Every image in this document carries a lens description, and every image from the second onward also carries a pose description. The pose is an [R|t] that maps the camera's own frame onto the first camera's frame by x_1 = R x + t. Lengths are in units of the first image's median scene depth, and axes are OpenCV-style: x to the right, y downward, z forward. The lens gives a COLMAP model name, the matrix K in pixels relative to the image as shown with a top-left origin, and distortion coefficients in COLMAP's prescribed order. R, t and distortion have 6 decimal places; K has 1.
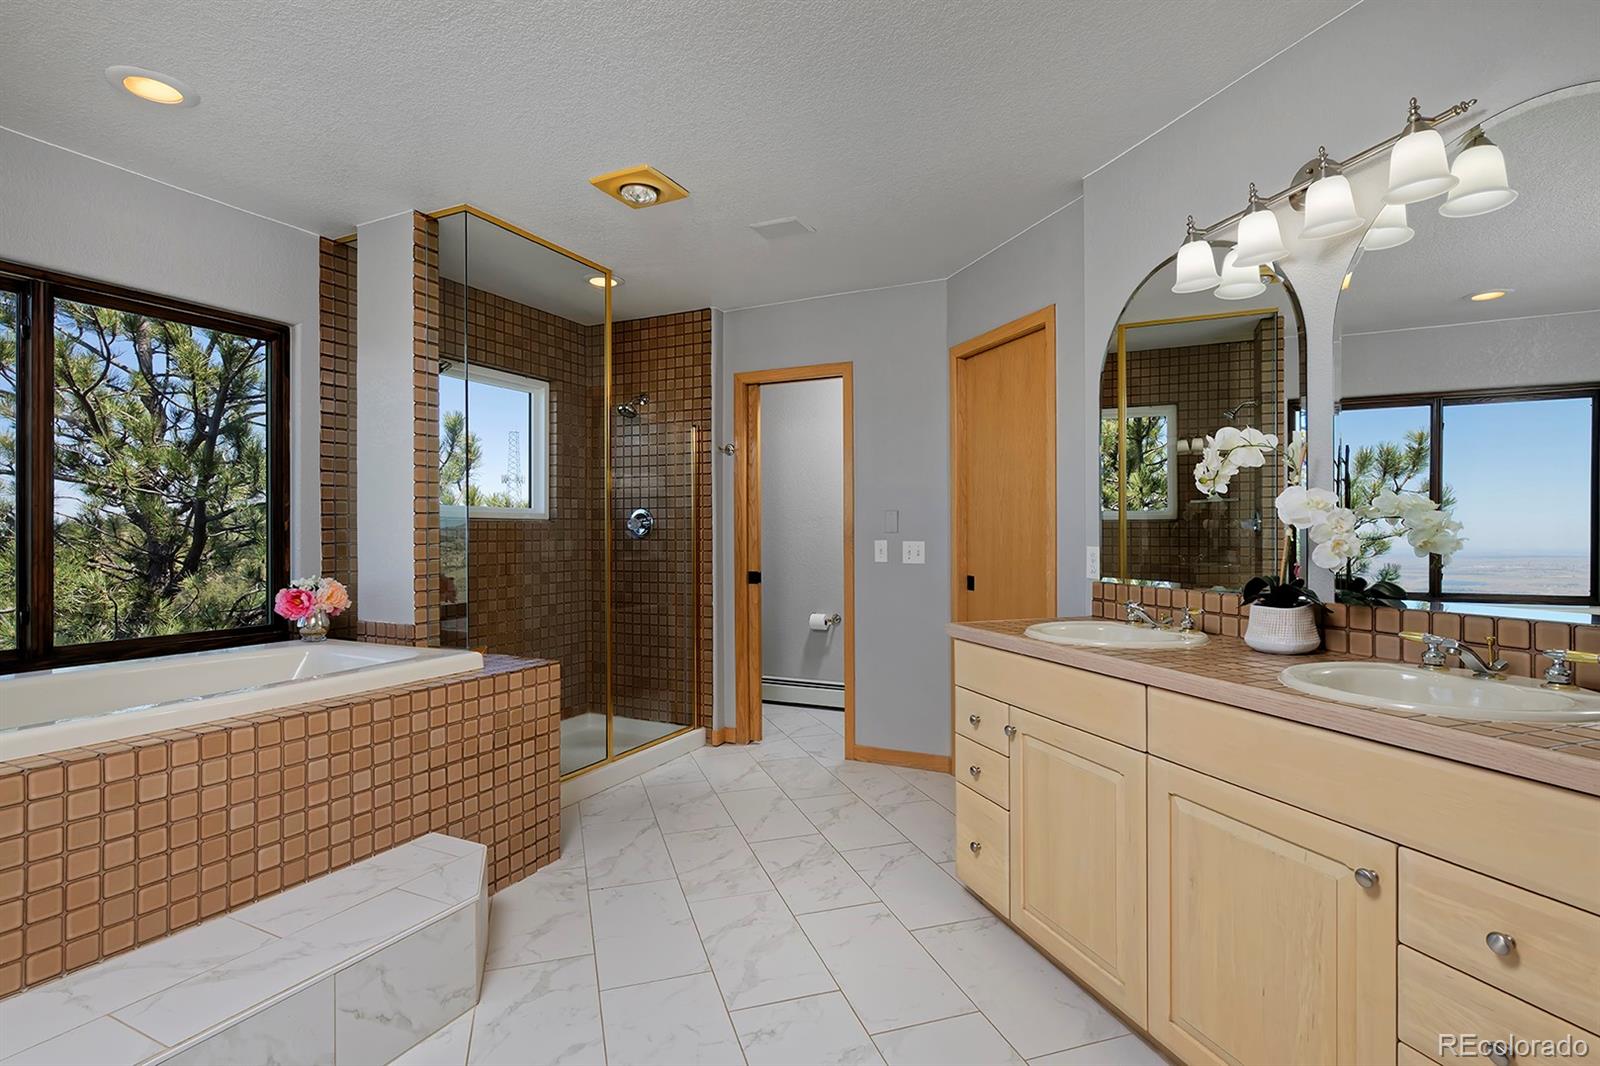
lens RADIAL K [[776.1, 0, 800.0], [0, 776.1, 533.0], [0, 0, 1]] dist [-0.001091, -0.000731]
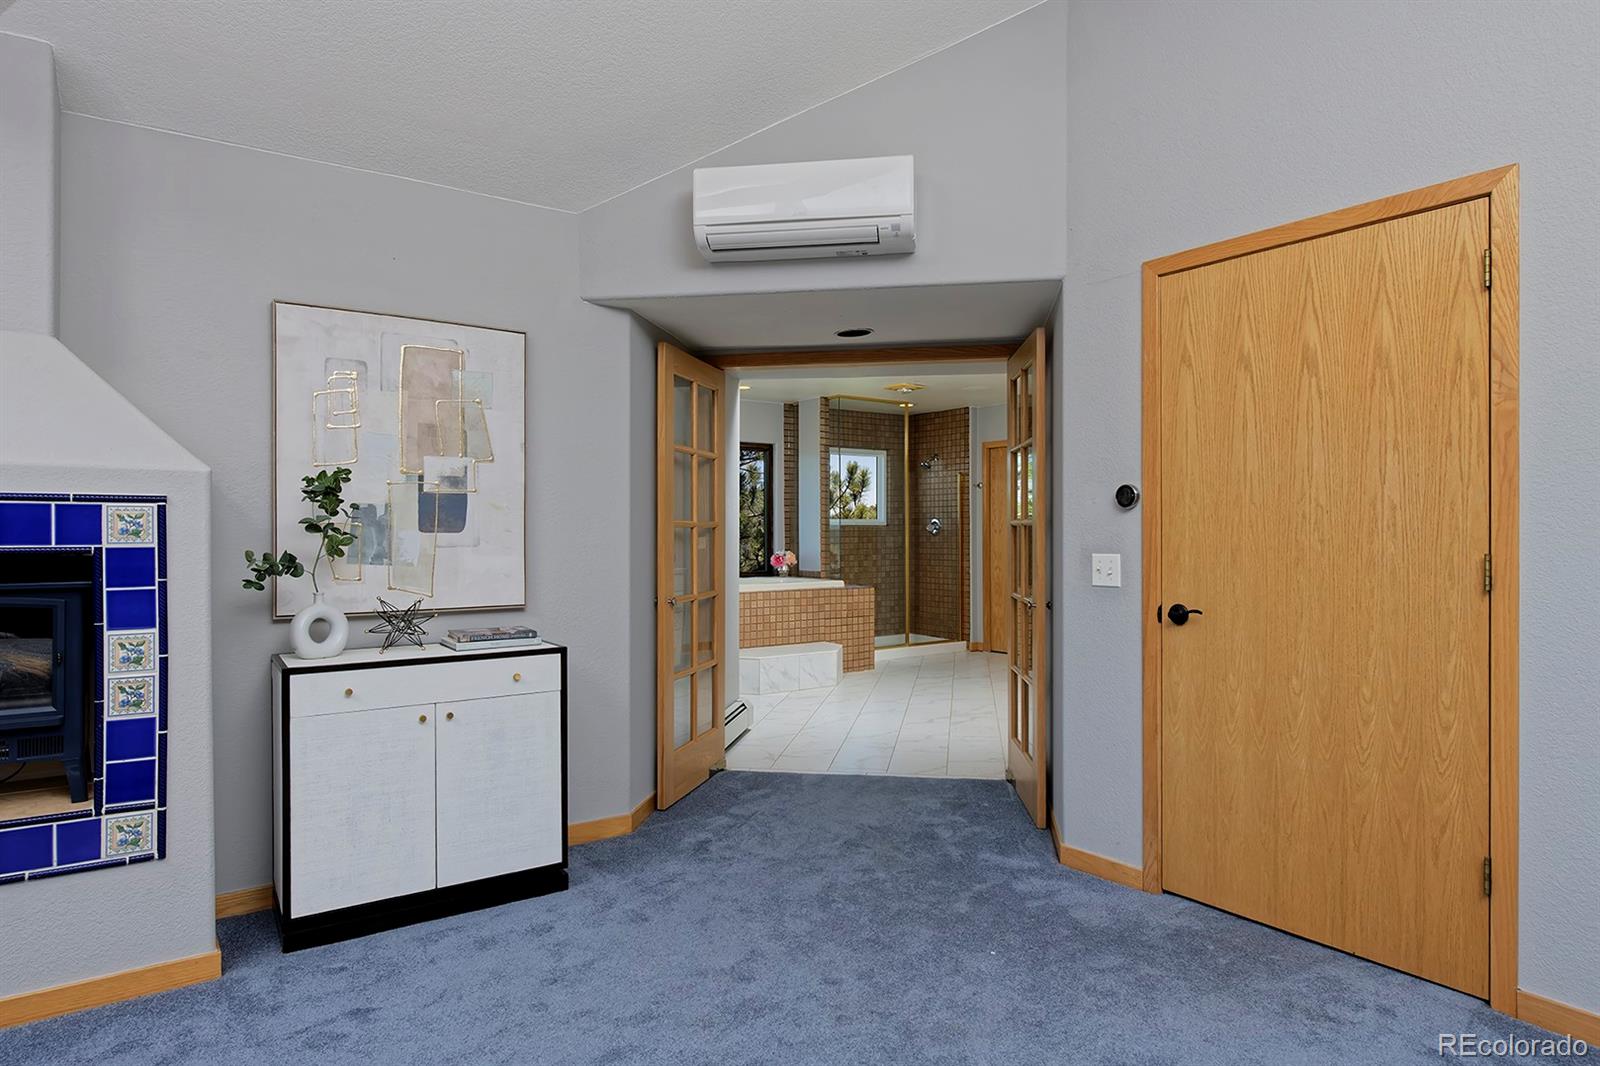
lens RADIAL K [[920.4, 0, 800.0], [0, 920.4, 533.0], [0, 0, 1]] dist [0.005196, 0.001329]
pose [[0.882869, 0.002355, -0.469614, 0.803797], [-0.000112, 0.999988, 0.004804, -0.013714], [0.469619, -0.004189, 0.882859, -1.579823]]
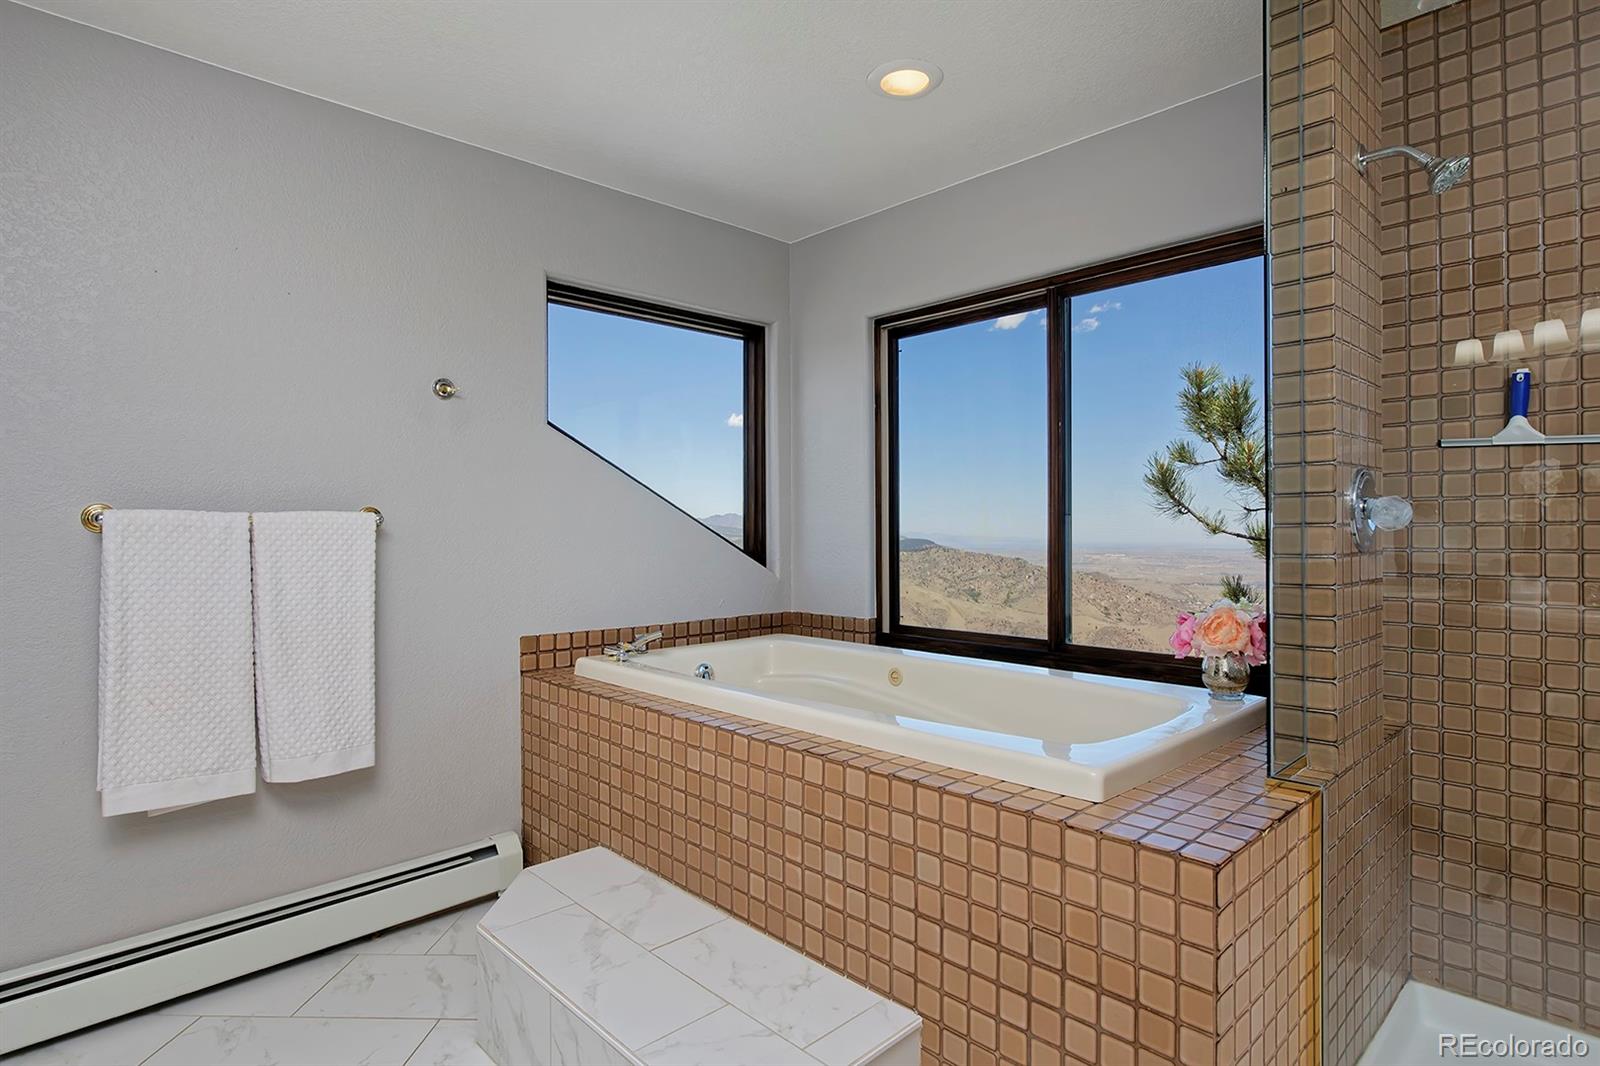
lens RADIAL K [[832.6, 0, 800.0], [0, 832.6, 533.0], [0, 0, 1]] dist [-0.003056, -0.000404]
pose [[-0.336462, 0.002231, -0.941695, 0.151716], [0.000846, 0.999998, 0.002066, -0.002390], [0.941697, -0.000102, -0.336463, 0.923362]]
